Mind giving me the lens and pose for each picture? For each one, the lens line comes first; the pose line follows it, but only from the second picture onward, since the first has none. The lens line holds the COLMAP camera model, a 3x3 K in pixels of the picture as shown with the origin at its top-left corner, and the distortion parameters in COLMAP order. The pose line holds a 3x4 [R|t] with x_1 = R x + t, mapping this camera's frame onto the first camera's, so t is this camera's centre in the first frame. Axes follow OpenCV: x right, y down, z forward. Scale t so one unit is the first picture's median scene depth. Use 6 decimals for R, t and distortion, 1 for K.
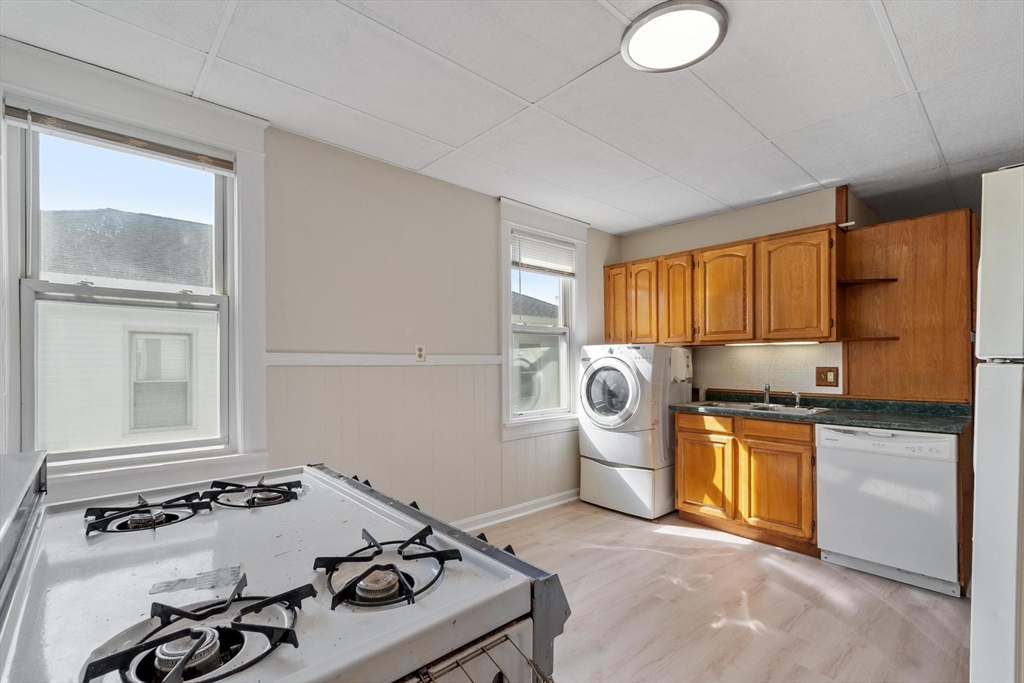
lens RADIAL K [[455.0, 0, 500.5], [0, 455.0, 364.3], [0, 0, 1]] dist [0.004226, -0.001635]
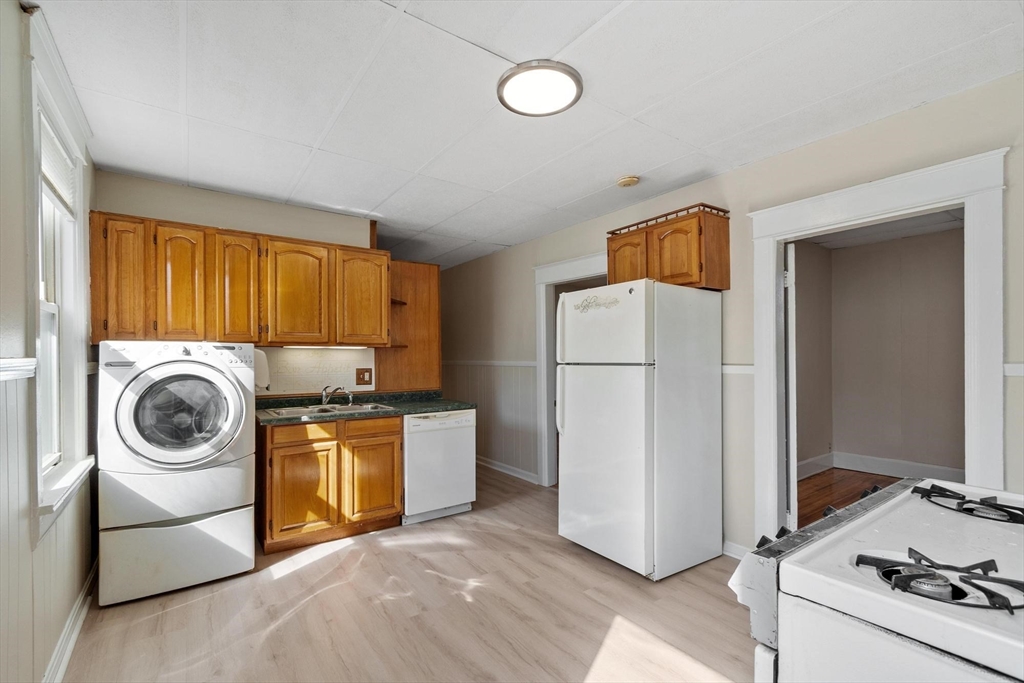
lens RADIAL K [[455.0, 0, 502.9], [0, 455.0, 356.0], [0, 0, 1]] dist [0.004226, -0.001635]
pose [[0.102928, 0.005600, 0.994673, -0.427347], [0.010169, 0.999926, -0.006681, -0.014710], [-0.994637, 0.010803, 0.102864, 0.524576]]
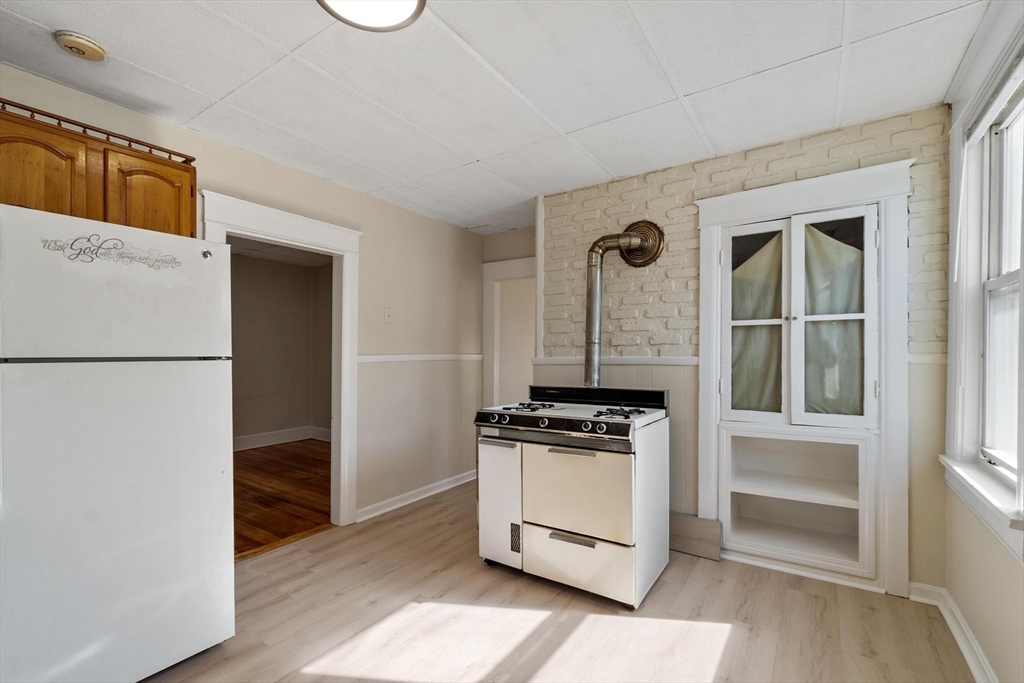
lens RADIAL K [[455.0, 0, 509.1], [0, 455.0, 353.8], [0, 0, 1]] dist [0.004226, -0.001635]
pose [[-0.967257, -0.001259, -0.253797, 0.176861], [-0.002994, 0.999975, 0.006449, -0.013477], [0.253782, 0.006997, -0.967236, 1.030832]]
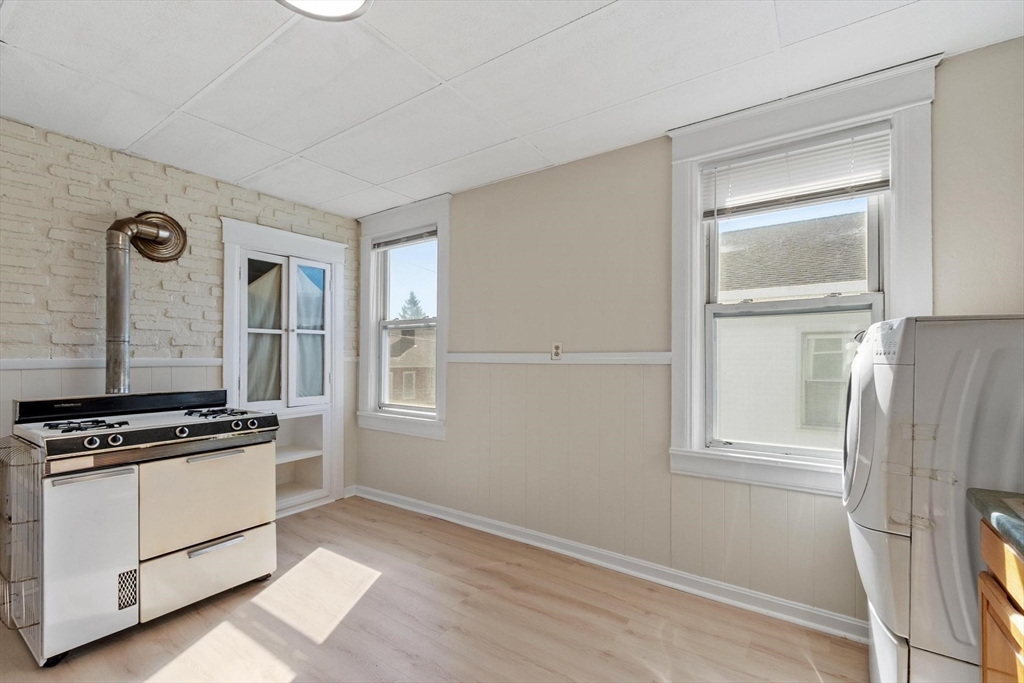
lens RADIAL K [[455.0, 0, 487.2], [0, 455.0, 355.8], [0, 0, 1]] dist [0.004226, -0.001635]
pose [[0.218398, -0.007076, -0.975834, 0.683066], [-0.009791, 0.999907, -0.009441, -0.004210], [0.975811, 0.011616, 0.218308, 0.603838]]
